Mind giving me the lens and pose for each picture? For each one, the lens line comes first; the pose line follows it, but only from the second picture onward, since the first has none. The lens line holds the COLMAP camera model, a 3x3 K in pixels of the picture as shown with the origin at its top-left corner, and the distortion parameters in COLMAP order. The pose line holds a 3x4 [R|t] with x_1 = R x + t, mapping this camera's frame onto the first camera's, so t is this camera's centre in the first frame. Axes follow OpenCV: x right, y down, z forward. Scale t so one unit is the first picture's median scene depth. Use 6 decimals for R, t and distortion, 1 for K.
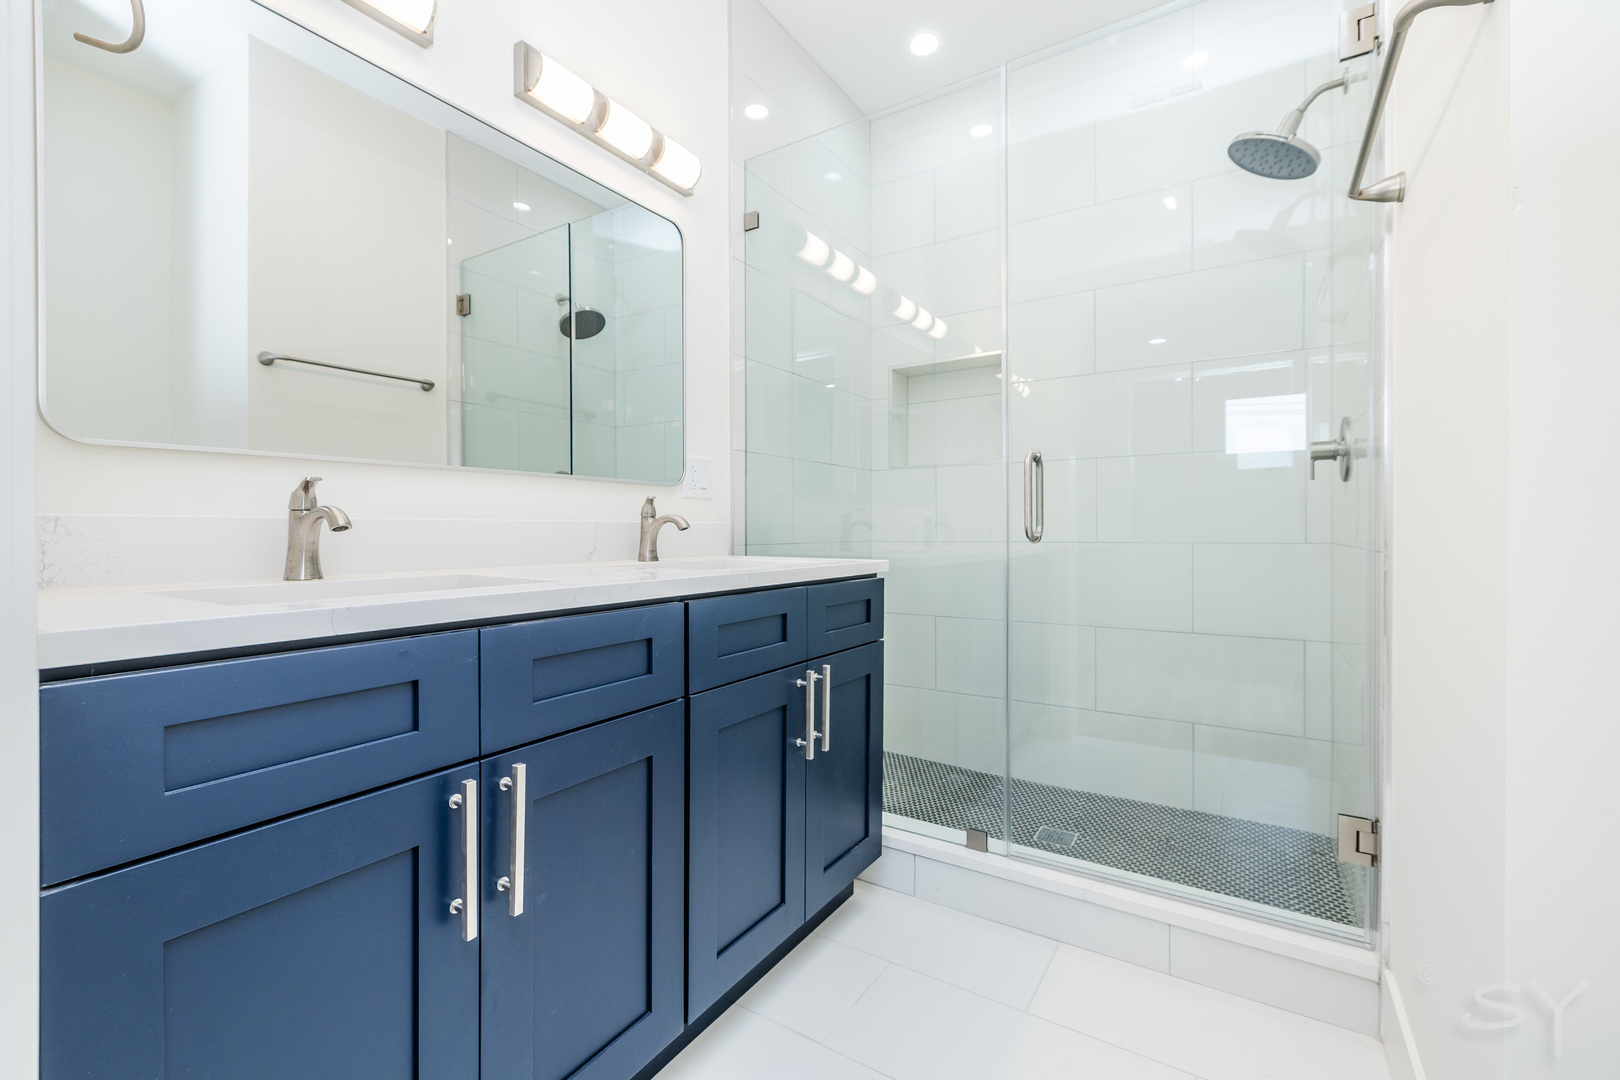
lens RADIAL K [[699.5, 0, 810.0], [0, 699.5, 540.0], [0, 0, 1]] dist [0.000057, 0.000037]
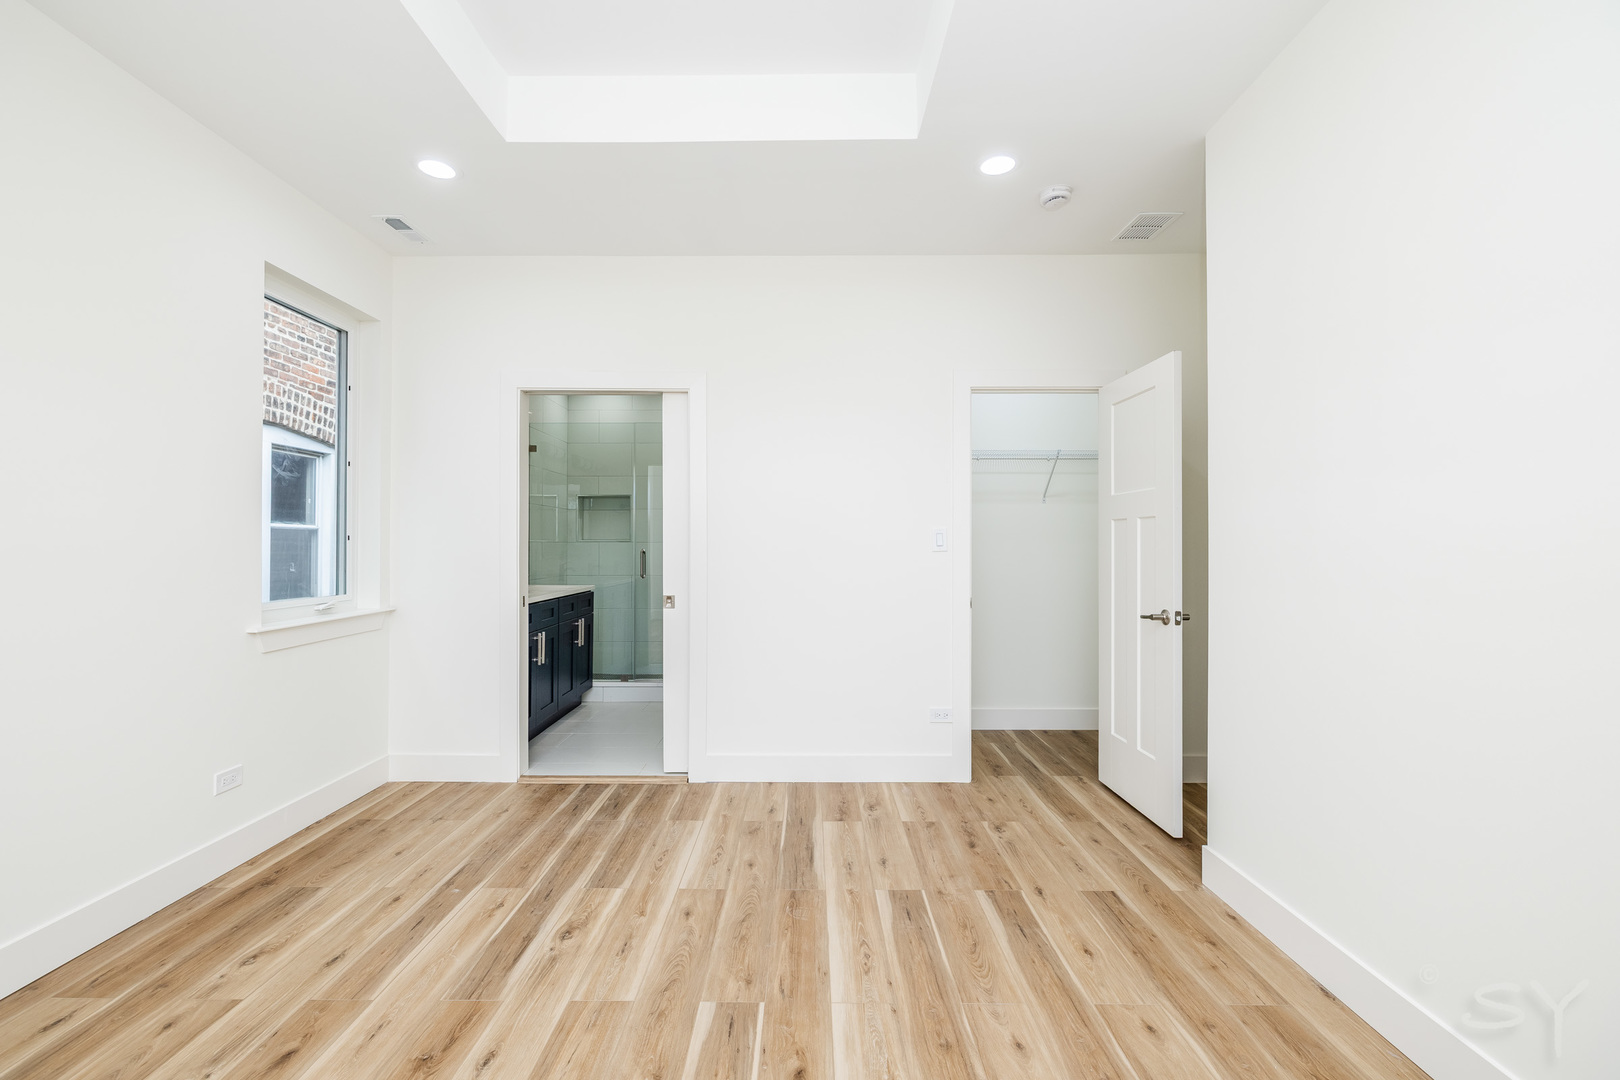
lens RADIAL K [[700.6, 0, 810.0], [0, 700.6, 540.0], [0, 0, 1]] dist [0.049106, -0.000002]
pose [[0.842165, 0.007612, 0.539166, -0.493809], [0.001330, 0.999868, -0.016193, -0.076181], [-0.539218, 0.014354, 0.842044, -1.343926]]
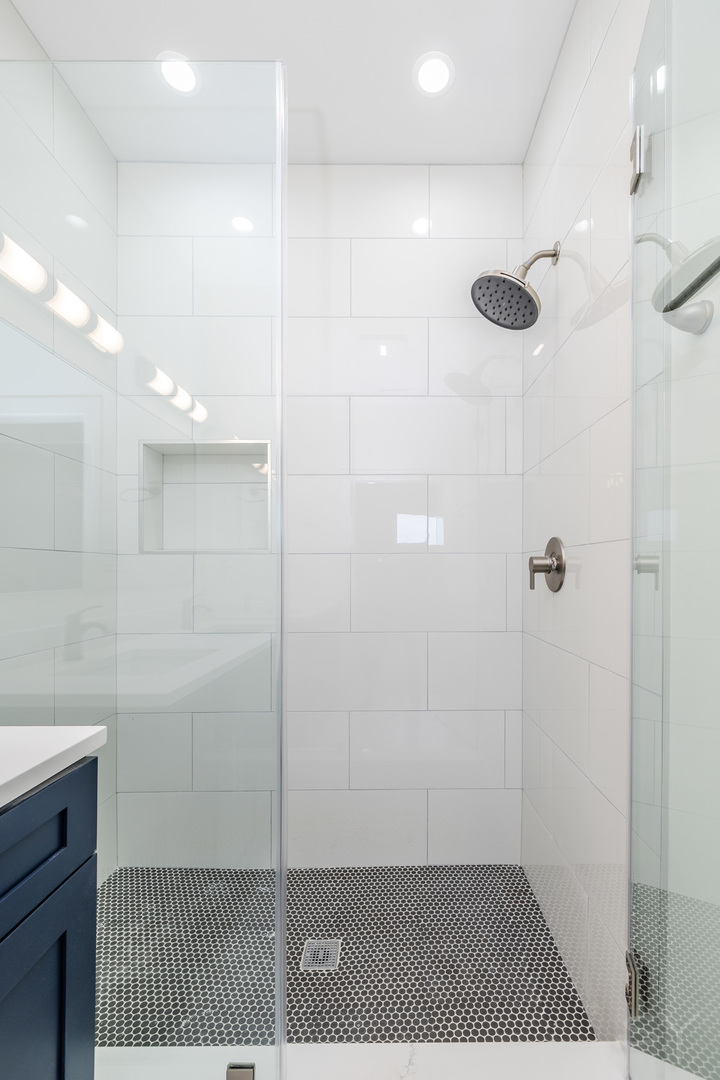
lens RADIAL K [[470.1, 0, 375.8], [0, 470.1, 575.4], [0, 0, 1]] dist [0.000501, 0.000009]
pose [[0.861825, 0.002479, 0.507199, 0.073016], [-0.004889, 0.999982, 0.003419, -0.081445], [-0.507181, -0.005427, 0.861822, 0.340602]]
